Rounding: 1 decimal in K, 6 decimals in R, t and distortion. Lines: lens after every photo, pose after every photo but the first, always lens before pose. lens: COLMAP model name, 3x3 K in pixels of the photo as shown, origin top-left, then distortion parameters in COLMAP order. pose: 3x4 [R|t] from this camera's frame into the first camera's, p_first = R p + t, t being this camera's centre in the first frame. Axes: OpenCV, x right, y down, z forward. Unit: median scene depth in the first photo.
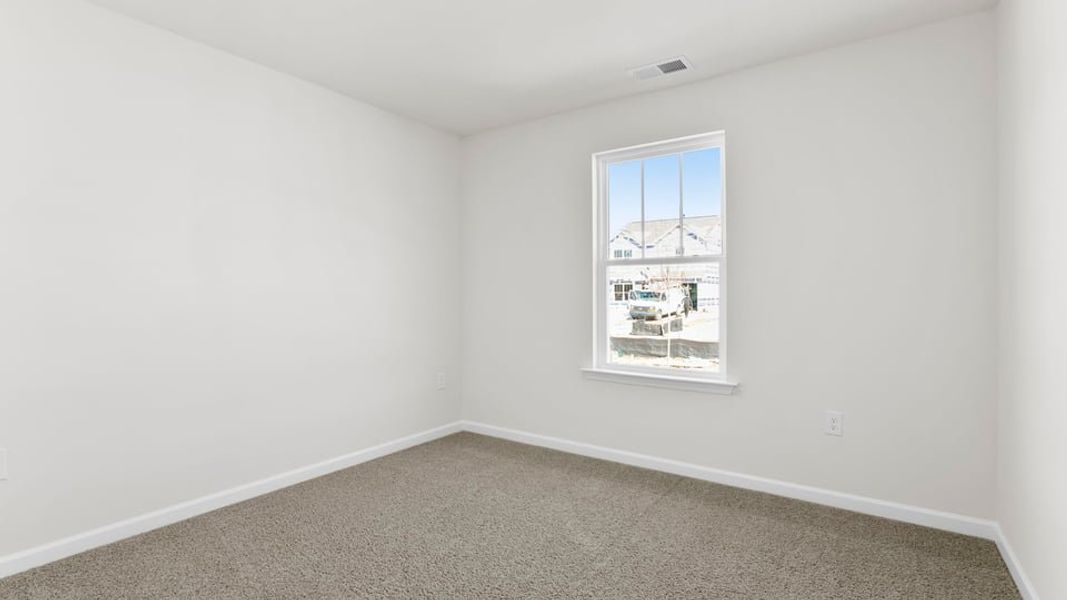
lens RADIAL K [[491.1, 0, 549.5], [0, 491.1, 301.1], [0, 0, 1]] dist [-0.025349, 0.008061]
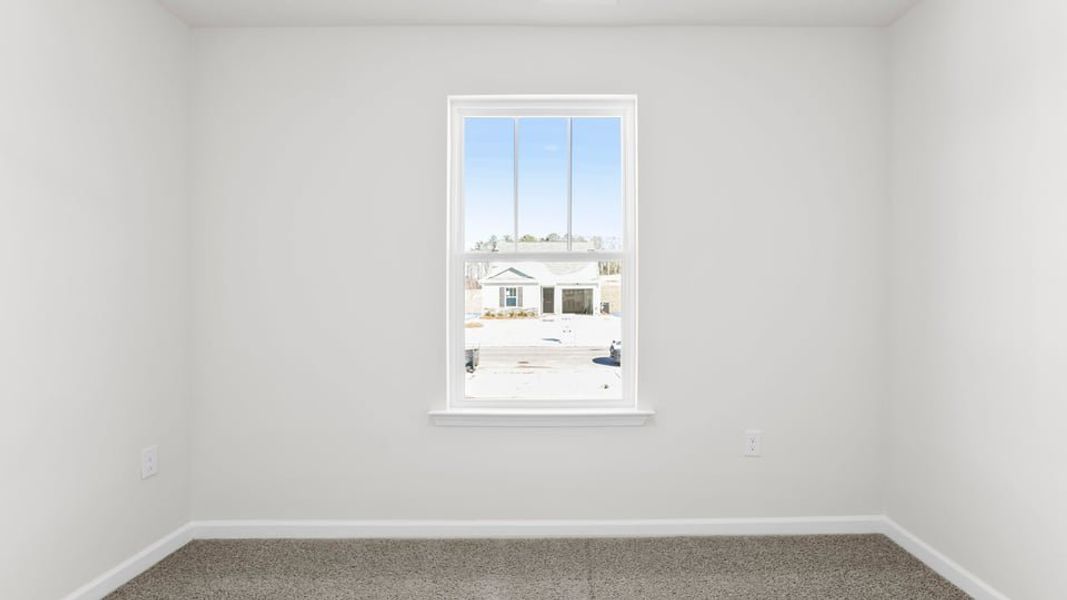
lens RADIAL K [[491.1, 0, 540.9], [0, 491.1, 305.2], [0, 0, 1]] dist [-0.025349, 0.008061]
pose [[0.823590, -0.012879, 0.567040, -0.205669], [0.010955, 0.999917, 0.006798, -0.013946], [-0.567080, 0.000613, 0.823662, 0.387709]]
